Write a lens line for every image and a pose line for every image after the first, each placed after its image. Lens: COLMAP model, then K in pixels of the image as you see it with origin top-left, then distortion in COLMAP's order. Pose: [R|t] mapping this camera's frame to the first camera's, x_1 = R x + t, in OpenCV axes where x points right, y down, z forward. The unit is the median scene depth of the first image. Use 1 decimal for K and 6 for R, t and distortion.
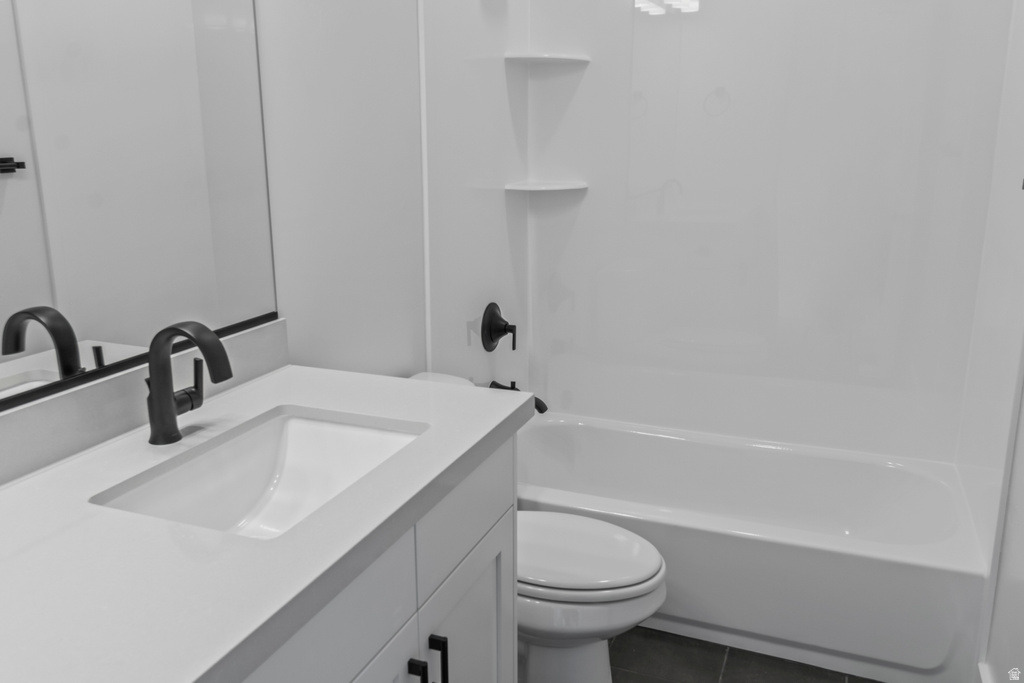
lens RADIAL K [[840.7, 0, 510.8], [0, 840.7, 345.0], [0, 0, 1]] dist [0.005030, 0.003845]
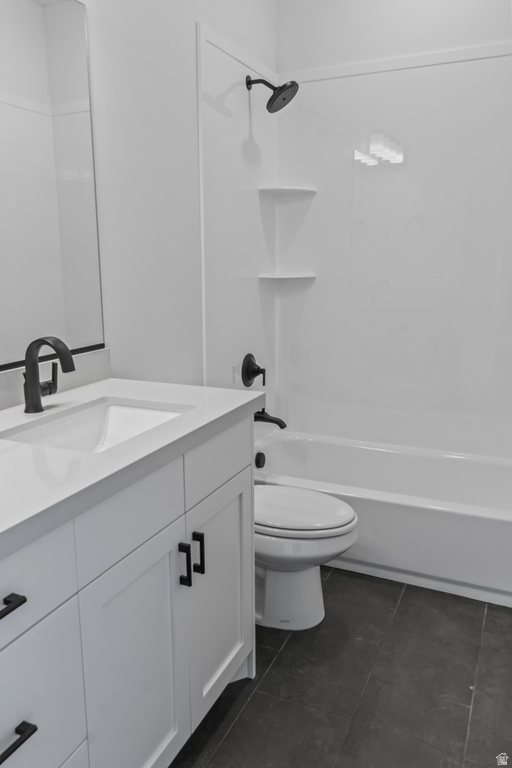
lens RADIAL K [[630.5, 0, 243.1], [0, 630.5, 393.3], [0, 0, 1]] dist [0.005030, 0.003845]
pose [[0.998072, 0.008229, -0.061526, 0.048859], [-0.010927, 0.998987, -0.043648, 0.093474], [0.061104, 0.044236, 0.997151, -0.139409]]
